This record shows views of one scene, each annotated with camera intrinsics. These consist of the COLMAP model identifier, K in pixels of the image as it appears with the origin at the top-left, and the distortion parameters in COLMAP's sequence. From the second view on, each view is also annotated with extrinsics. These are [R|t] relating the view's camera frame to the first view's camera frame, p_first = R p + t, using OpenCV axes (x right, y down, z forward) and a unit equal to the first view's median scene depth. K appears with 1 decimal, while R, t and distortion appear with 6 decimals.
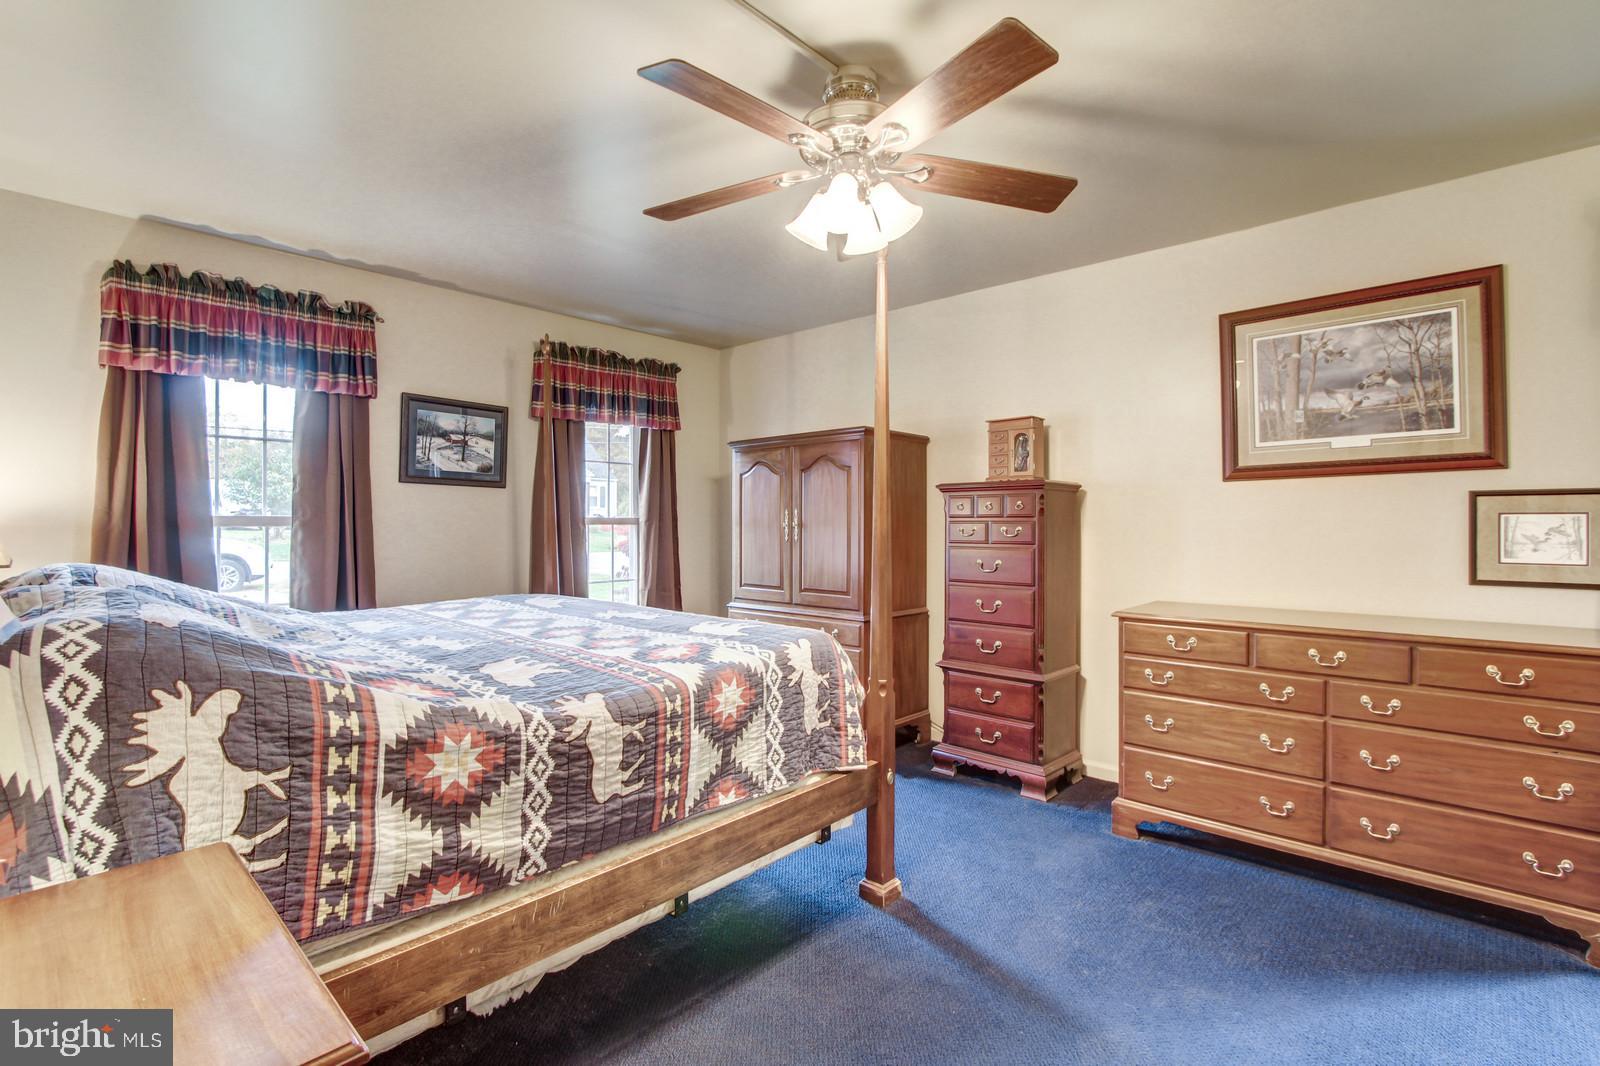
lens RADIAL K [[730.1, 0, 804.5], [0, 730.1, 525.9], [0, 0, 1]] dist [-0.023821, 0.003306]
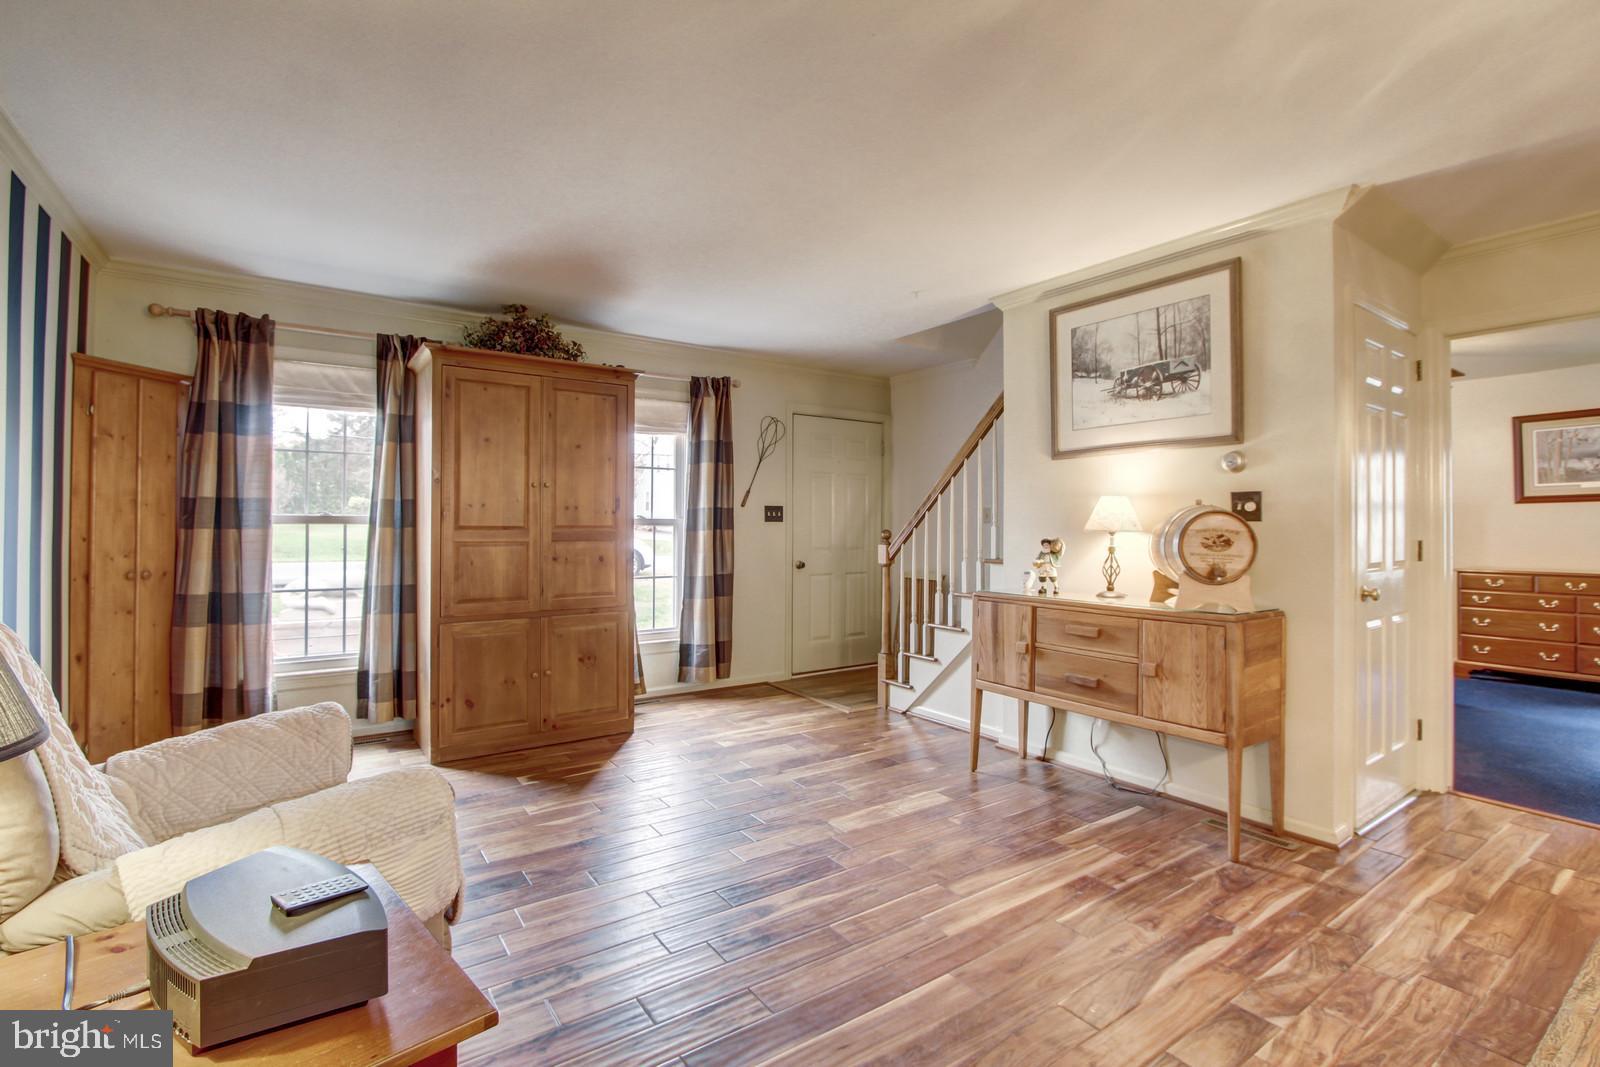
lens RADIAL K [[730.1, 0, 792.8], [0, 730.1, 529.9], [0, 0, 1]] dist [-0.023821, 0.003306]
pose [[0.972737, -0.000007, -0.231909, -0.915931], [-0.001585, 0.999976, -0.006680, 0.025606], [0.231904, 0.006865, 0.972714, -1.395861]]
